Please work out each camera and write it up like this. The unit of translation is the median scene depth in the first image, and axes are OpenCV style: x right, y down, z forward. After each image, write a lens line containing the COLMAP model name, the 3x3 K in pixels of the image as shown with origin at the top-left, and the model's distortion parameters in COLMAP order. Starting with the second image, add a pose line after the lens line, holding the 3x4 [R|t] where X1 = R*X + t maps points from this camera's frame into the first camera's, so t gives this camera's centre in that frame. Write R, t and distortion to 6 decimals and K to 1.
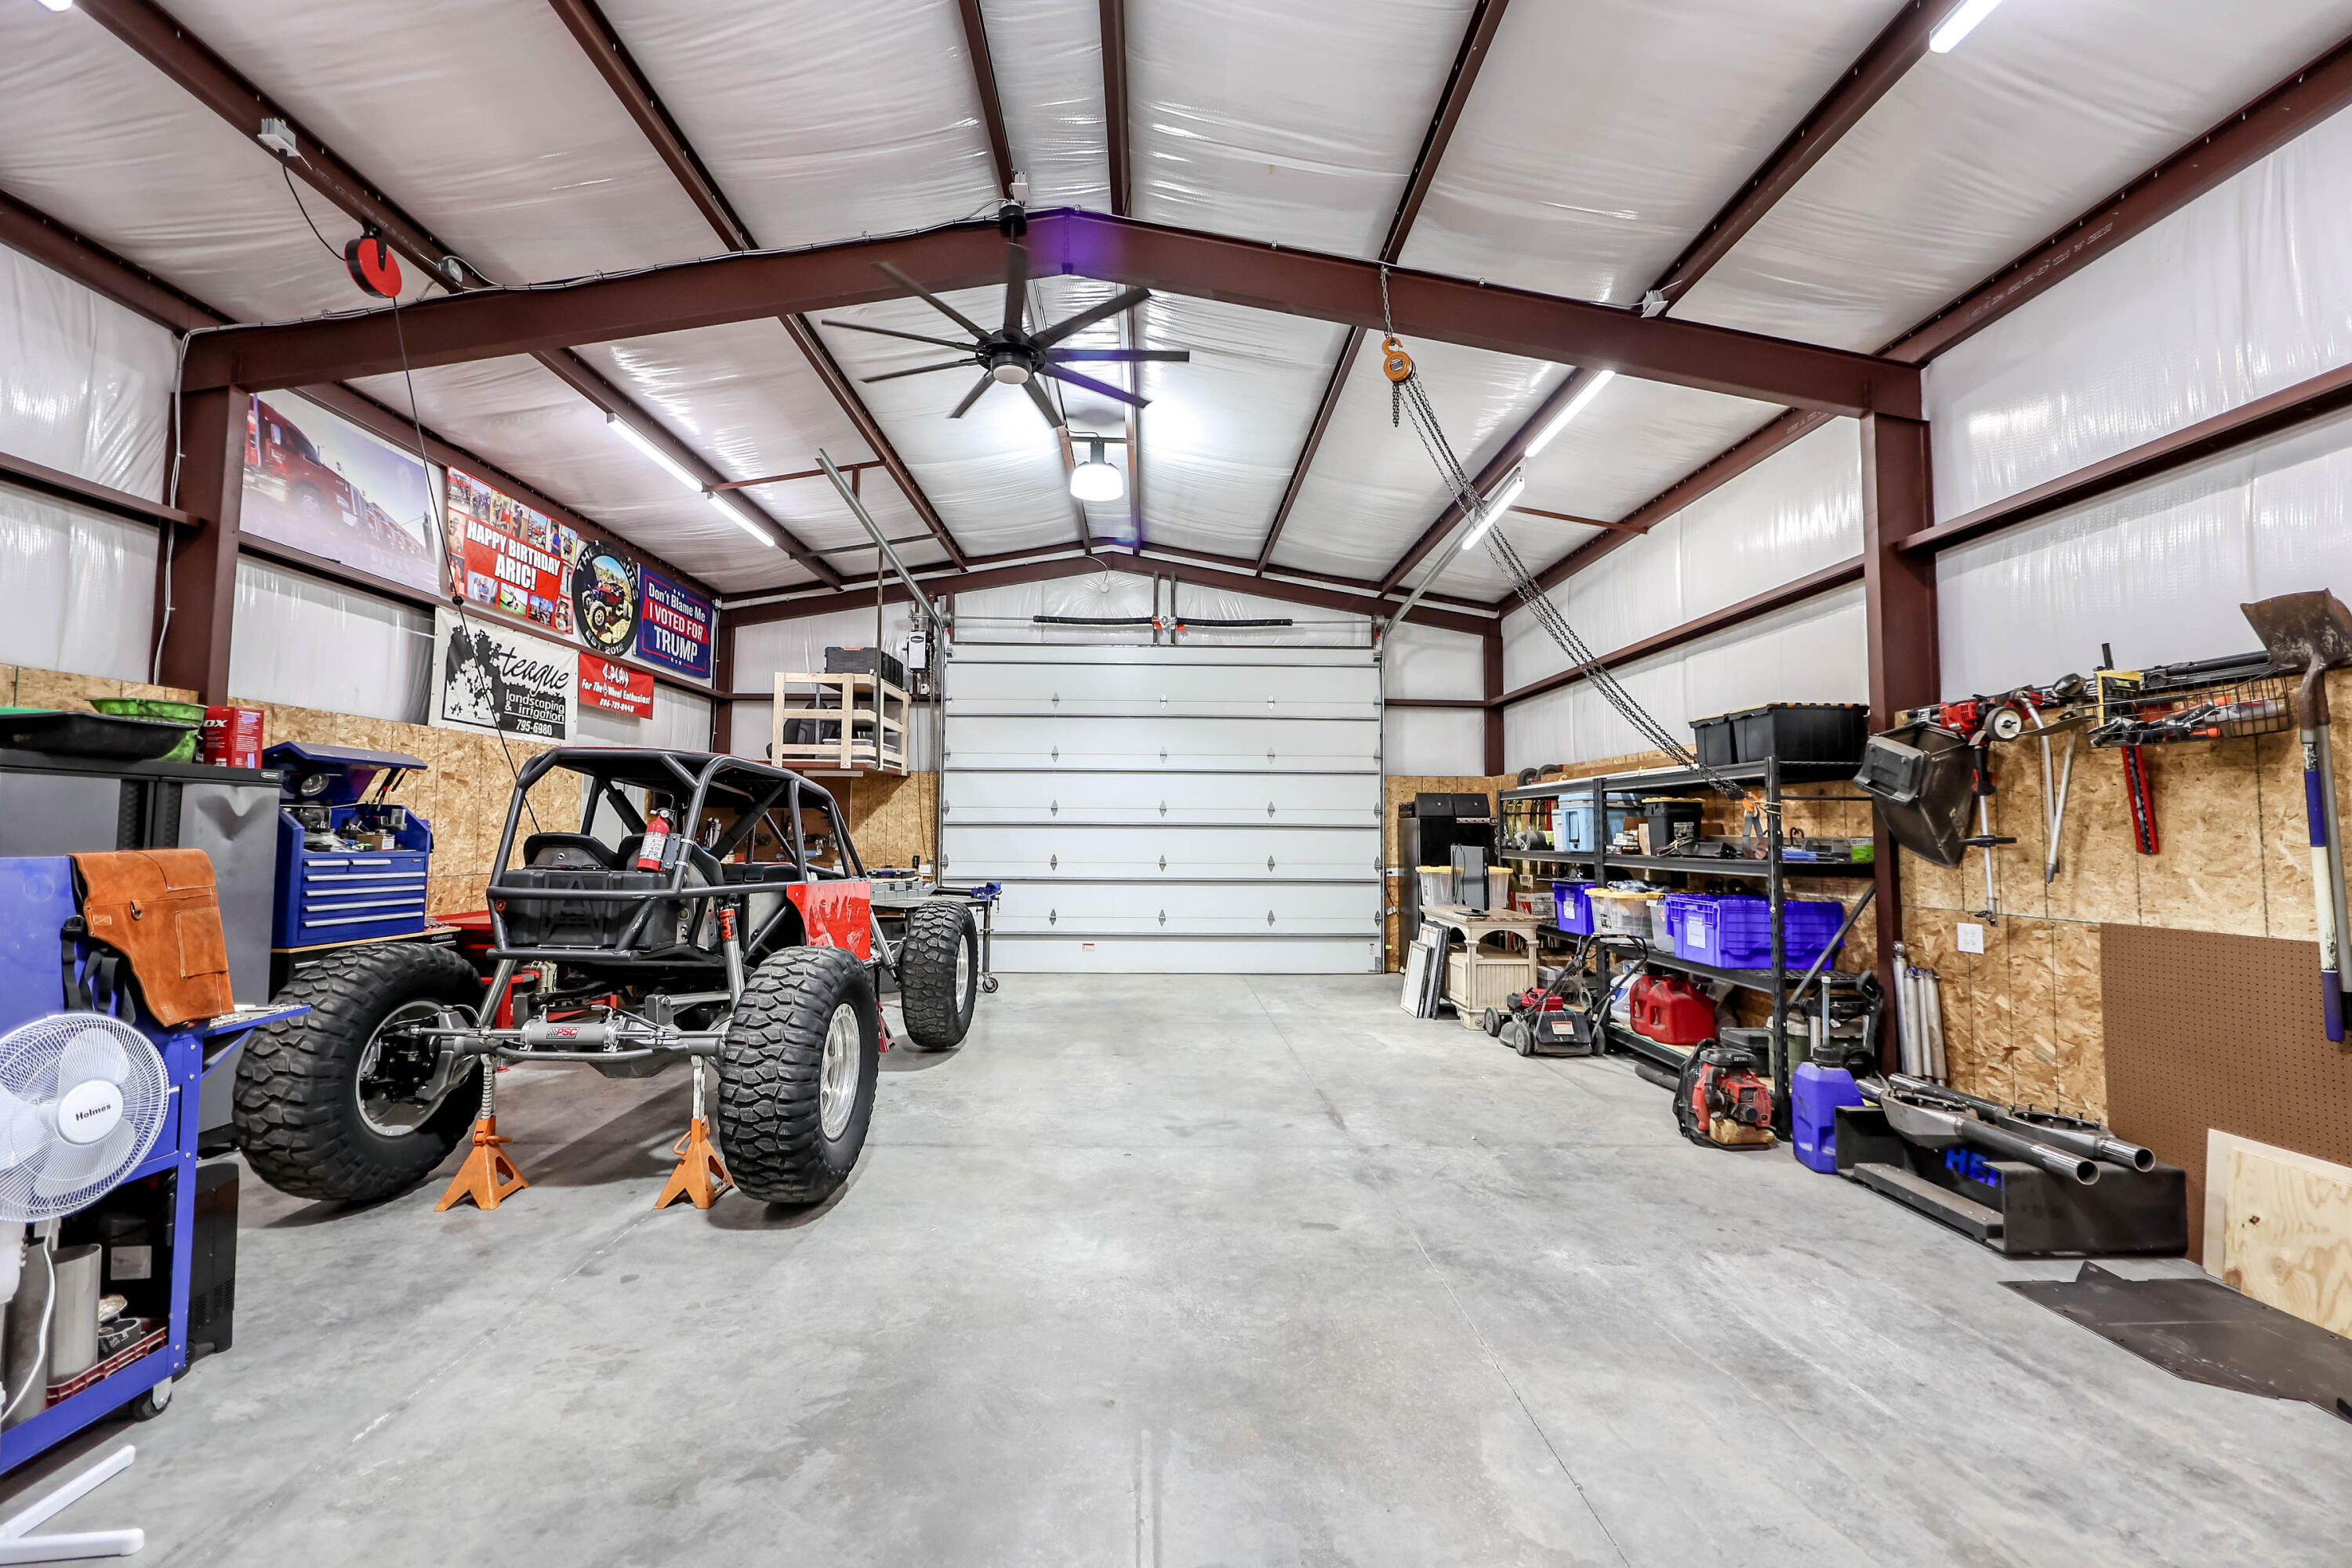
lens RADIAL K [[925.4, 0, 1171.1], [0, 925.4, 782.7], [0, 0, 1]] dist [-0.008826, 0.000776]
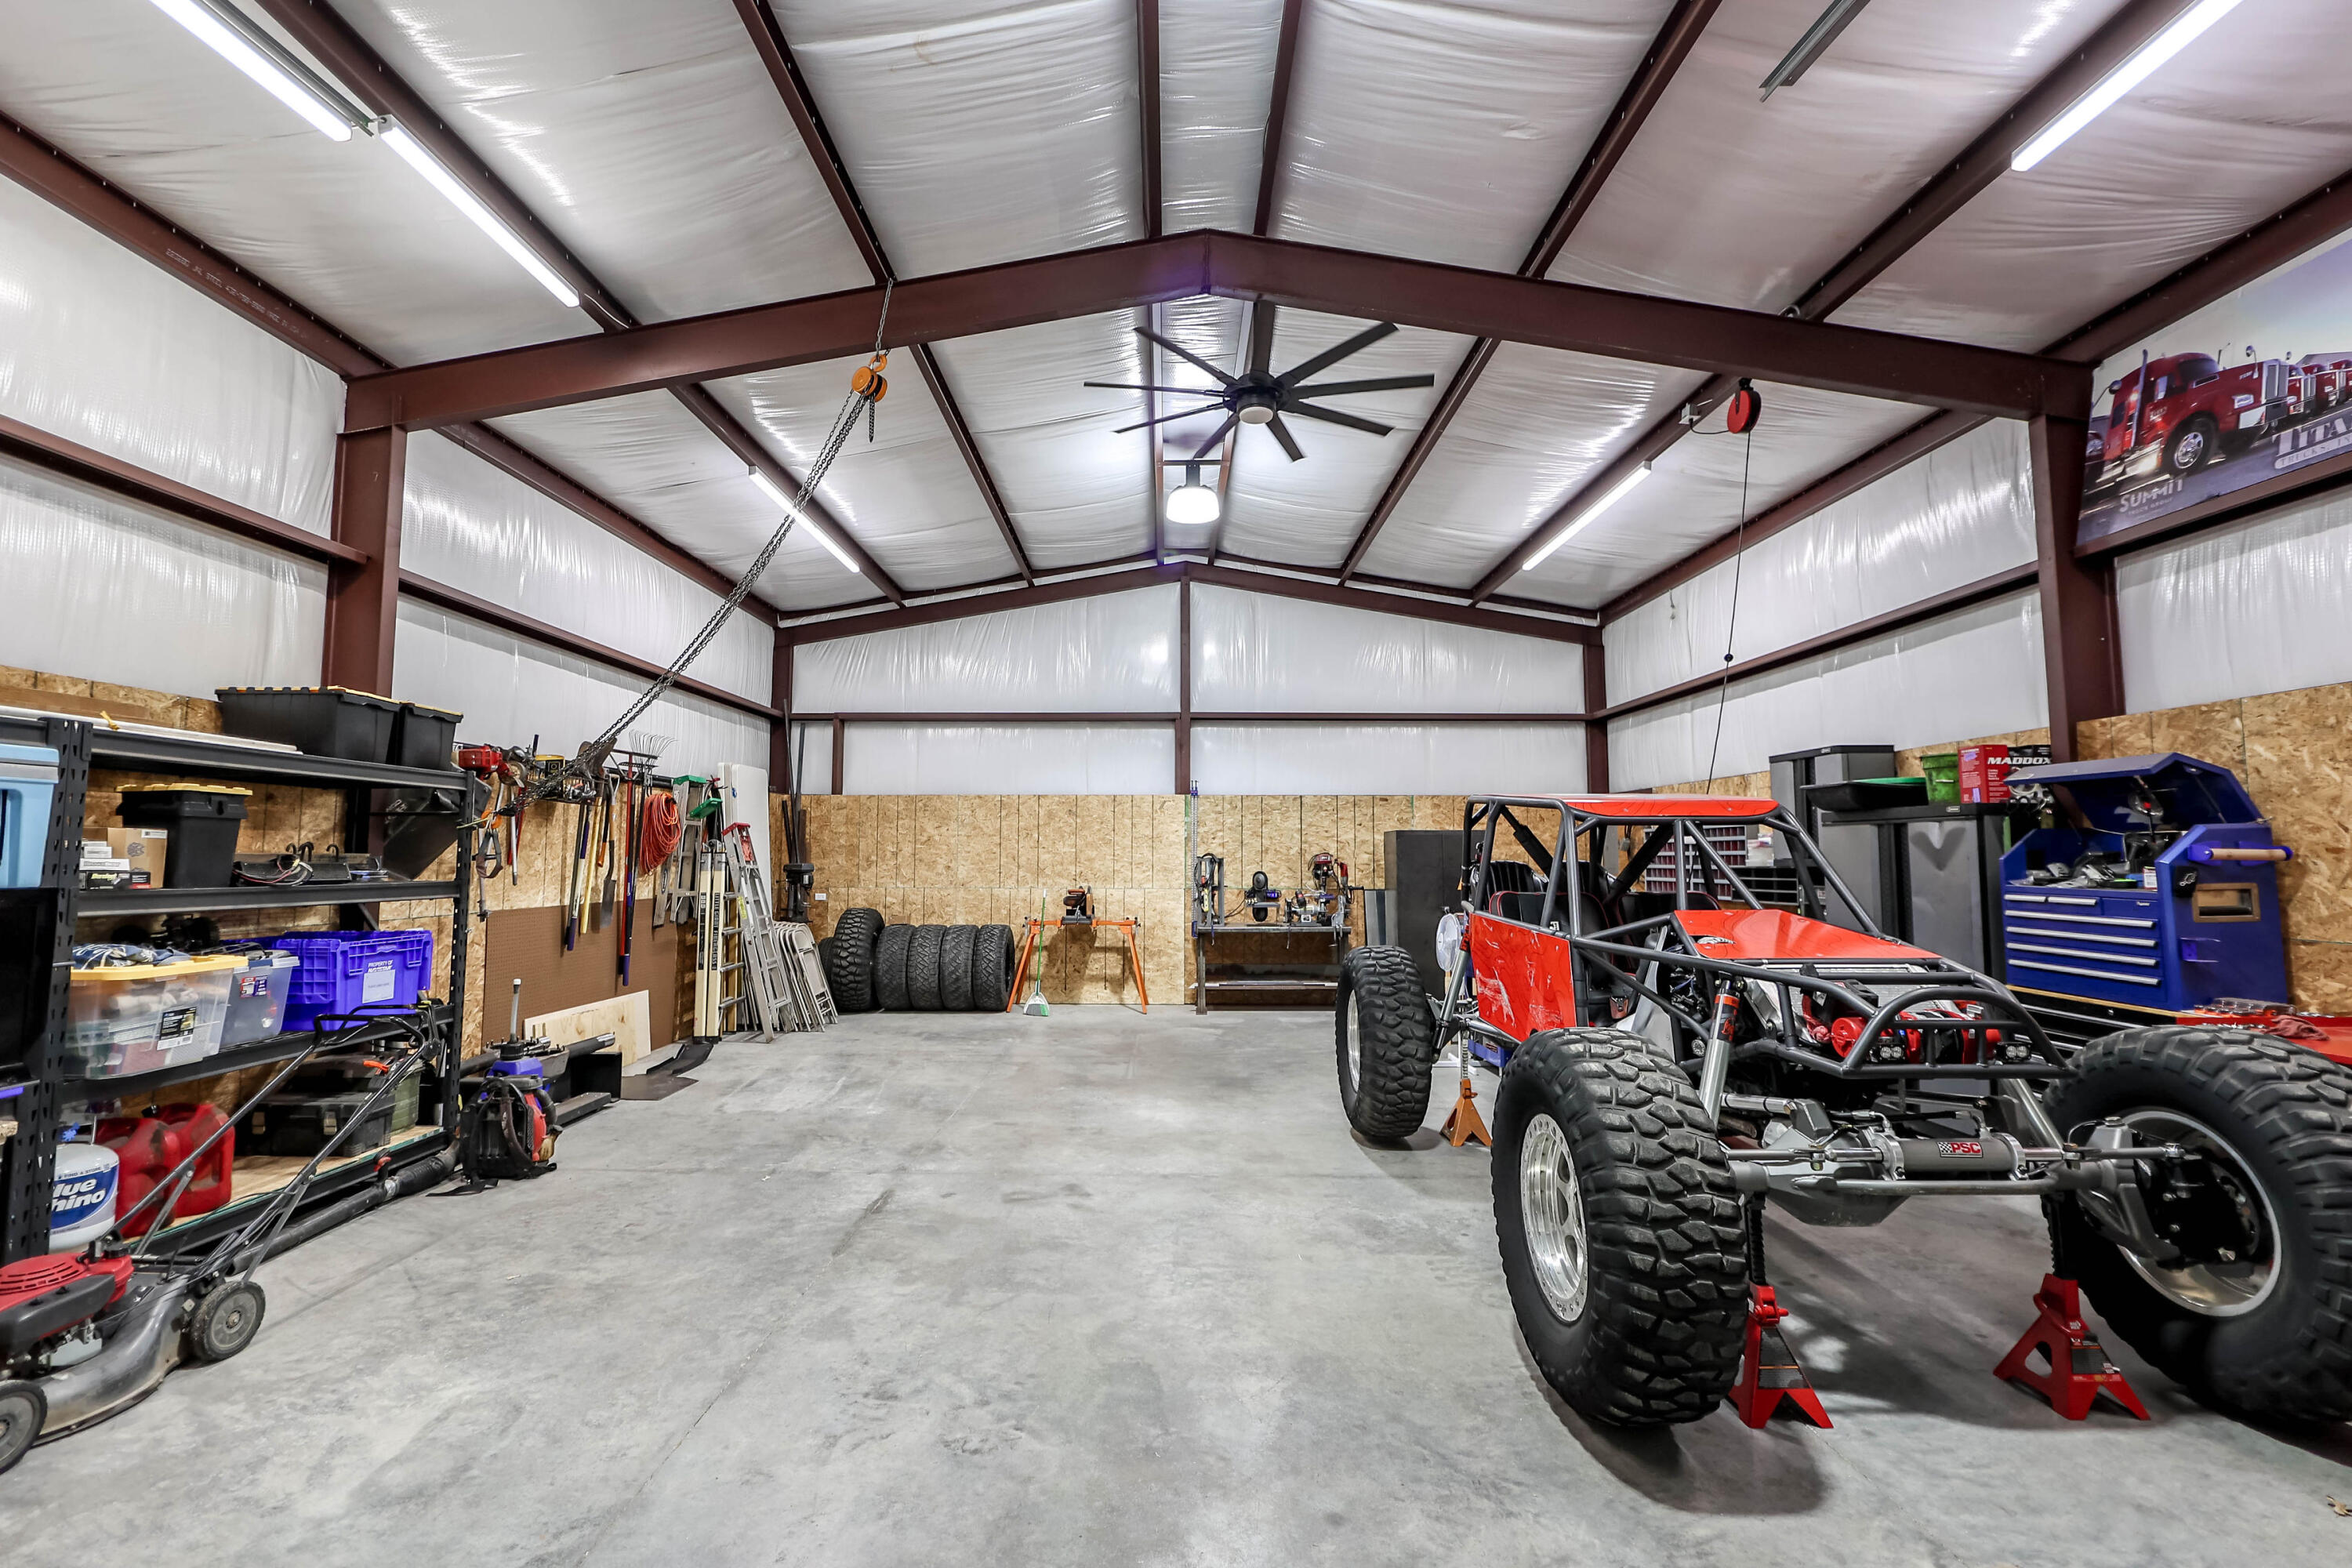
lens RADIAL K [[925.4, 0, 1174.5], [0, 925.4, 789.7], [0, 0, 1]] dist [-0.008826, 0.000776]
pose [[-0.999893, -0.007672, 0.012439, -0.100275], [-0.009223, 0.991492, -0.129840, 0.115426], [-0.011338, -0.129941, -0.991457, 2.057512]]
